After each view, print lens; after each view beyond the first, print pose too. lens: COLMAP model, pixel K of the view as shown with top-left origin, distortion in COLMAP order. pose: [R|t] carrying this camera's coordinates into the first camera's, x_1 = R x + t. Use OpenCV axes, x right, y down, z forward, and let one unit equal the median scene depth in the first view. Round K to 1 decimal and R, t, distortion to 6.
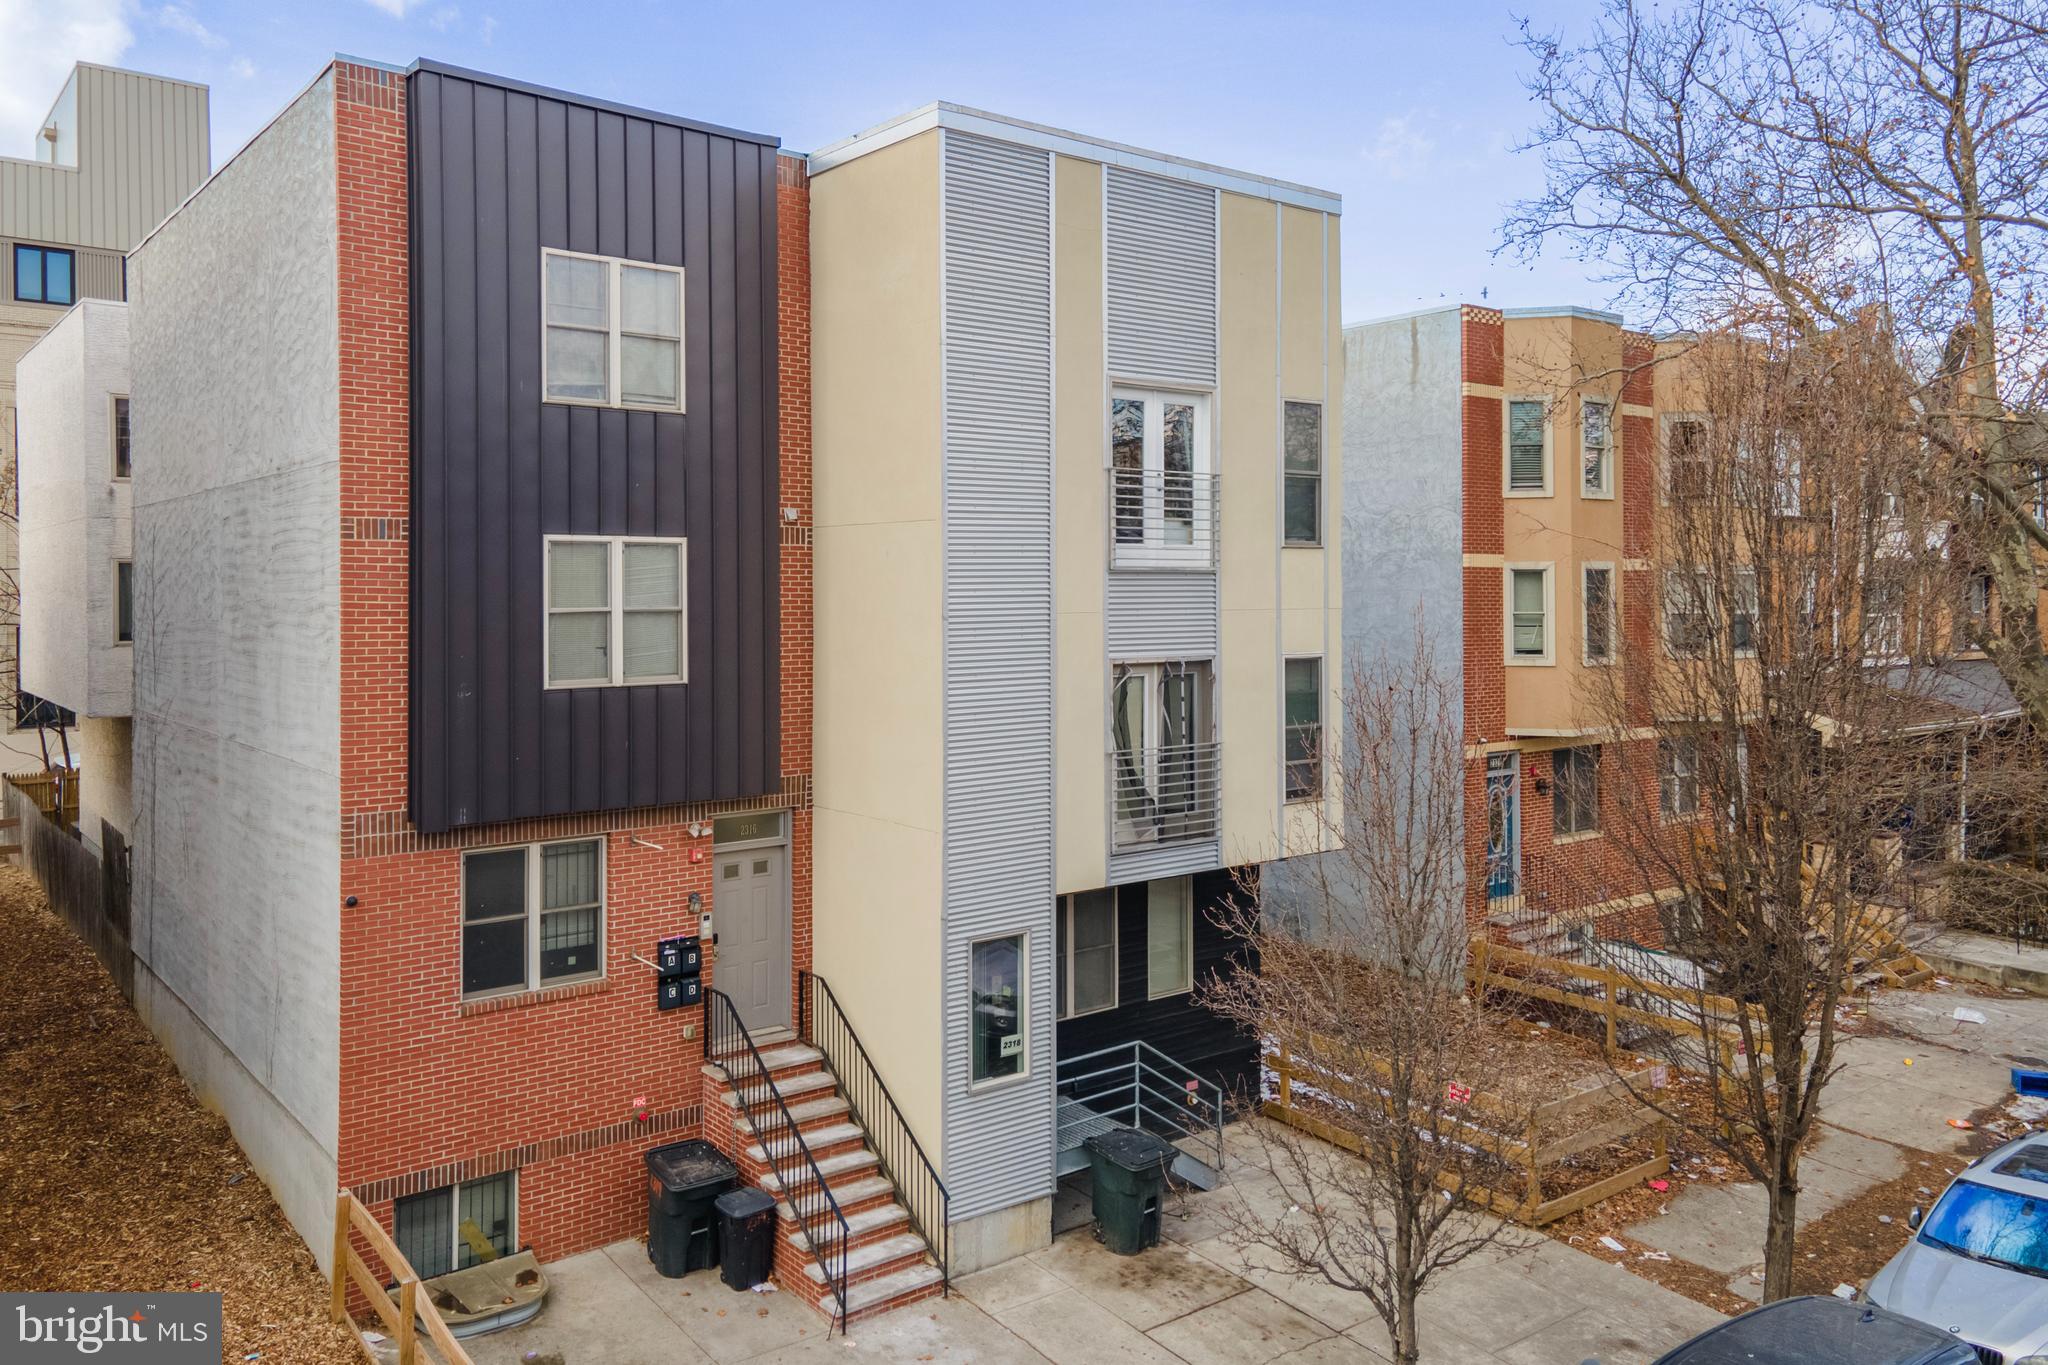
lens RADIAL K [[1592.3, 0, 1026.7], [0, 1592.3, 588.1], [0, 0, 1]] dist [0.024273, -0.003521]
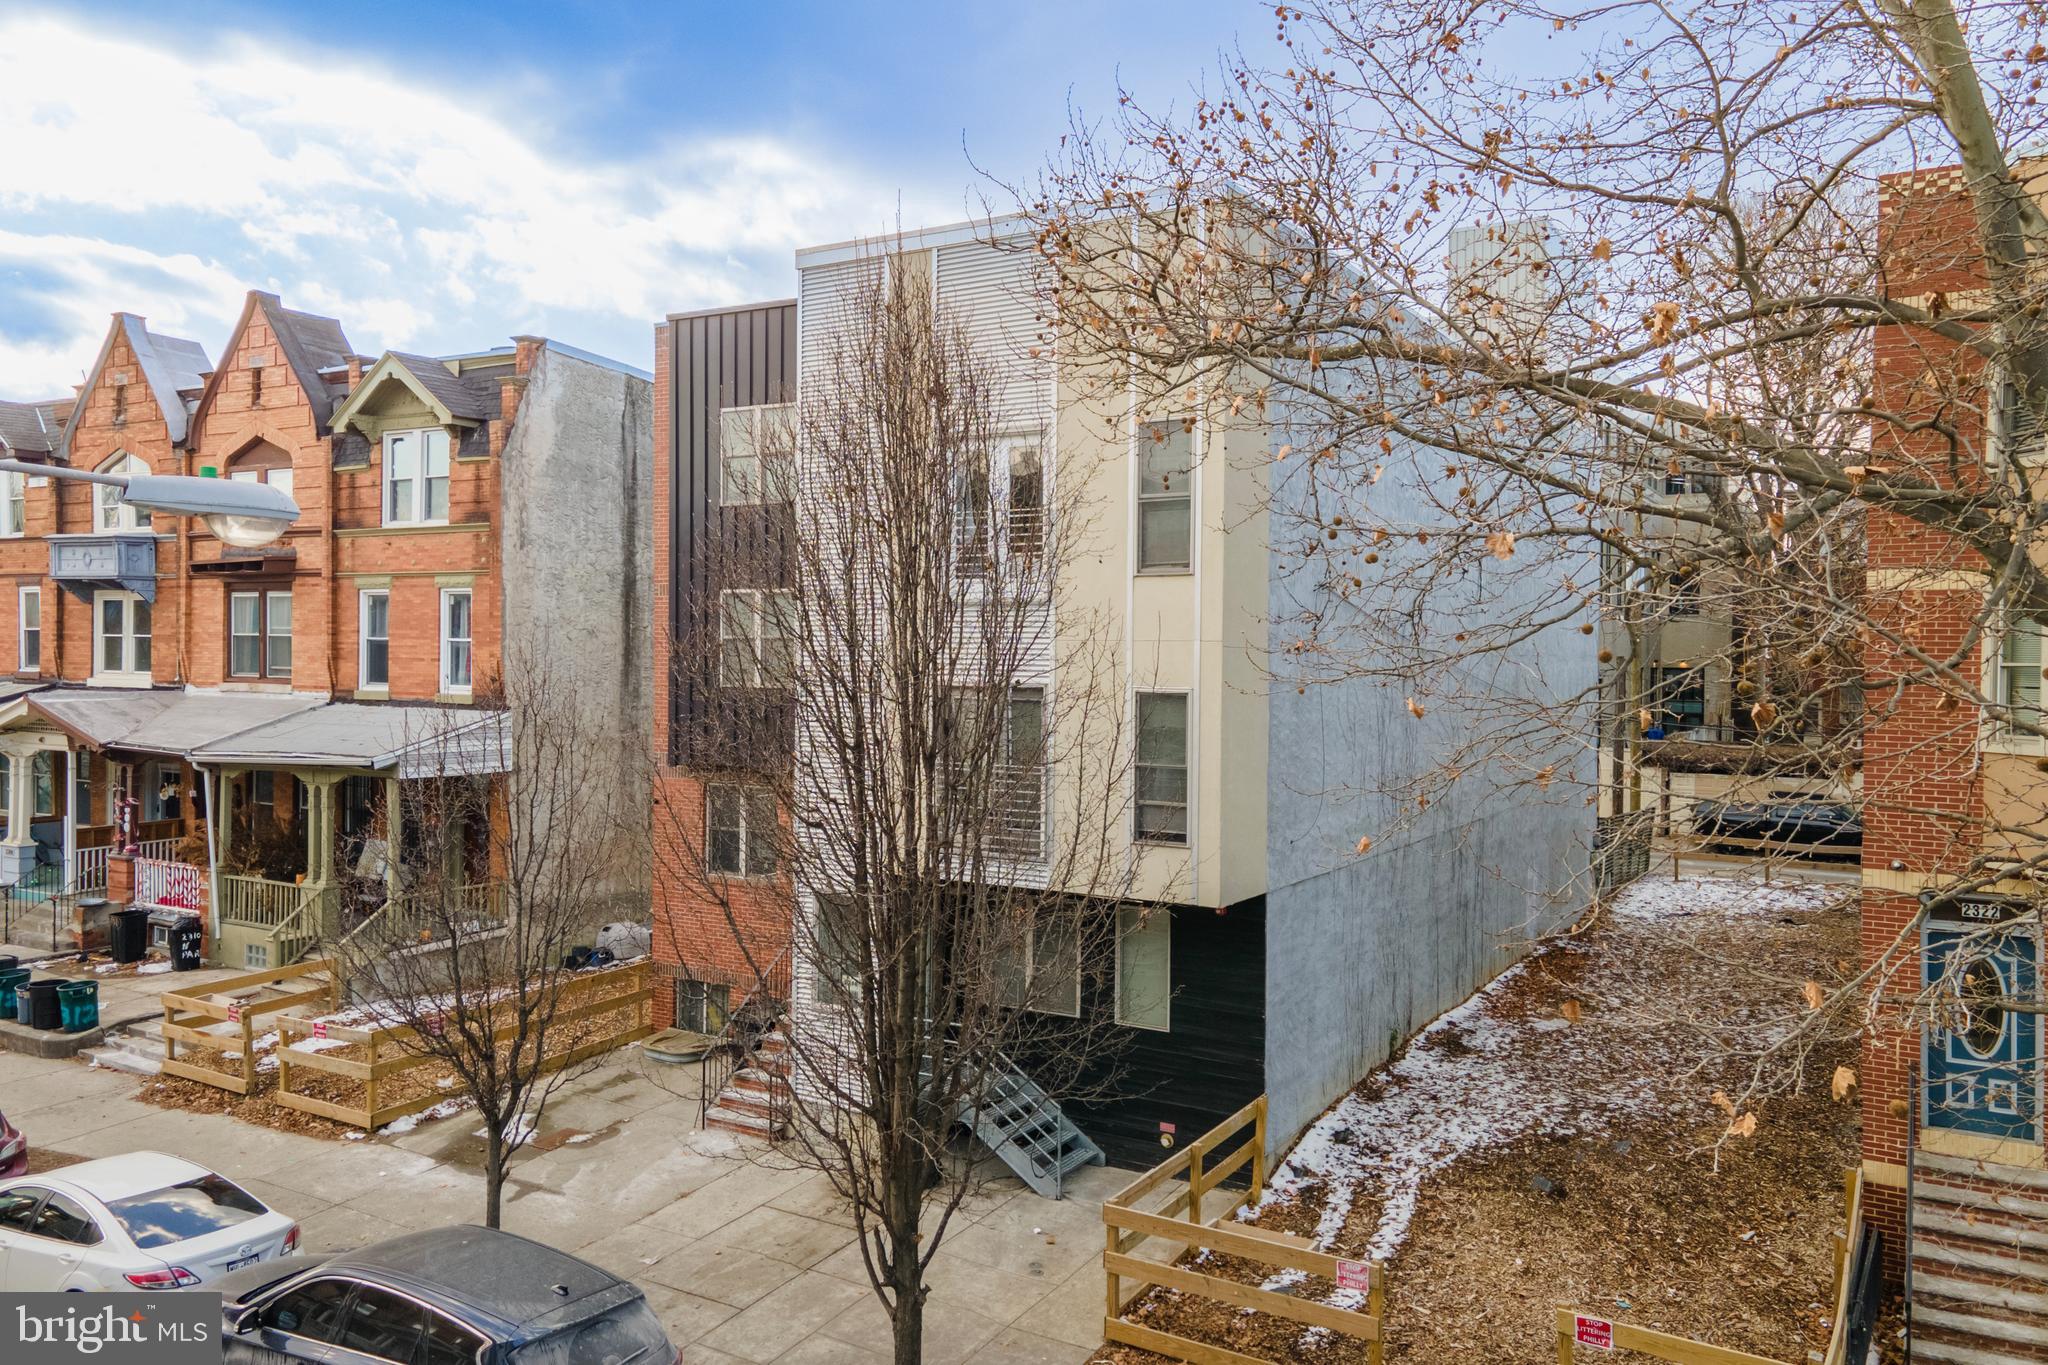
lens RADIAL K [[1536.8, 0, 992.3], [0, 1536.8, 686.3], [0, 0, 1]] dist [0.001505, 0.104432]
pose [[0.319656, 0.025528, -0.947190, 1.146604], [-0.016184, 0.999638, 0.021480, 0.021014], [0.947395, 0.008463, 0.319954, 0.706818]]
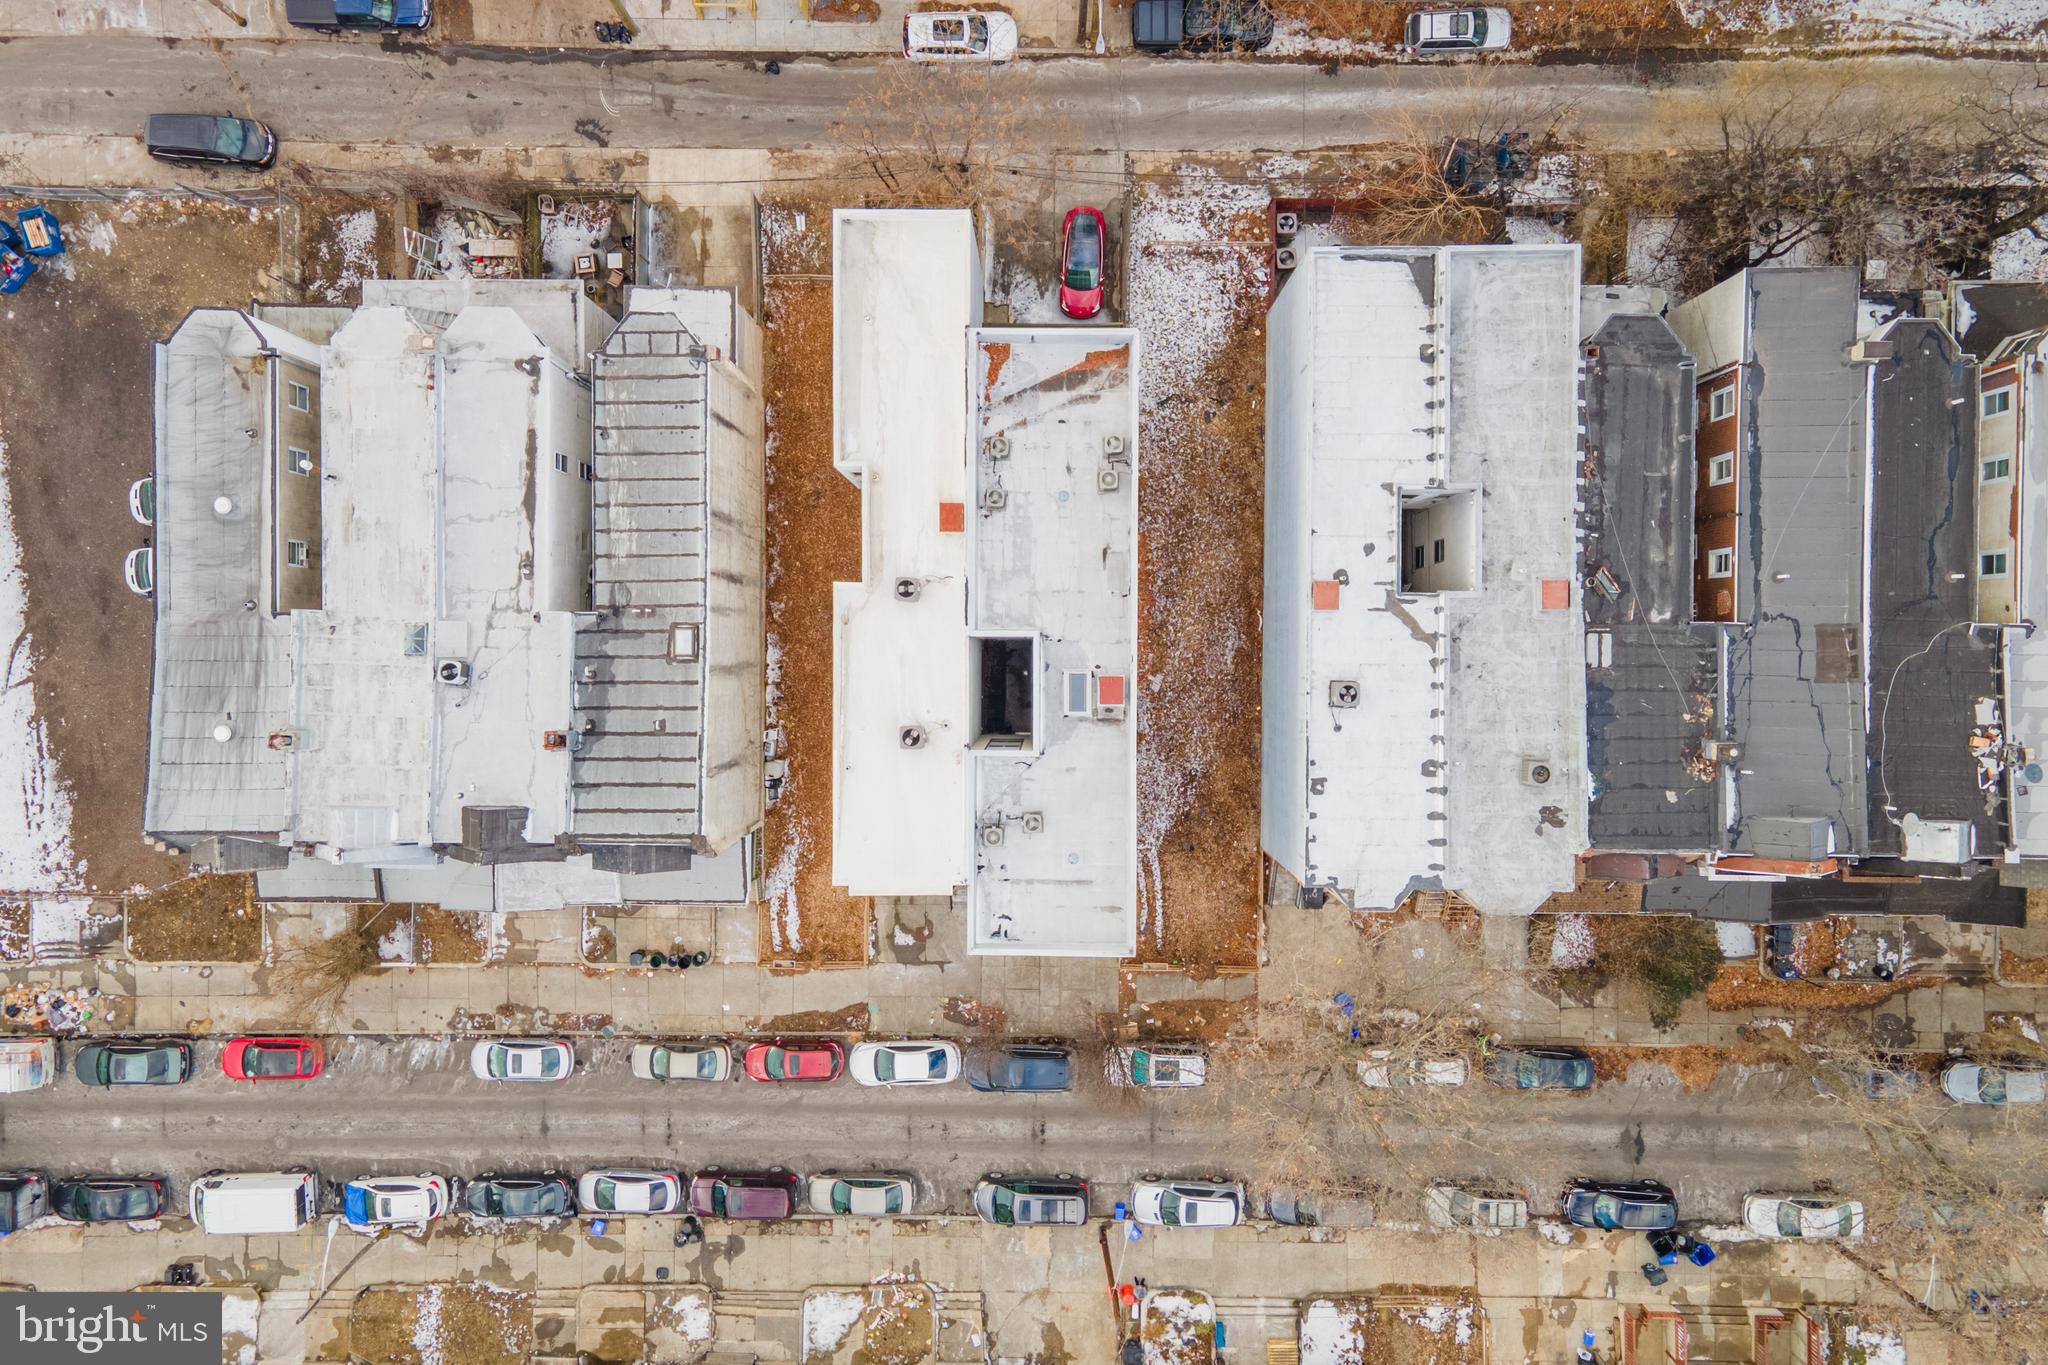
lens RADIAL K [[1518.2, 0, 1012.3], [0, 1518.2, 683.3], [0, 0, 1]] dist [0.029773, 0.001463]
pose [[0.763097, 0.646282, -0.001772, -0.347532], [0.008704, -0.007537, 0.999934, -3.583013], [0.646226, -0.763062, -0.011377, 1.483124]]
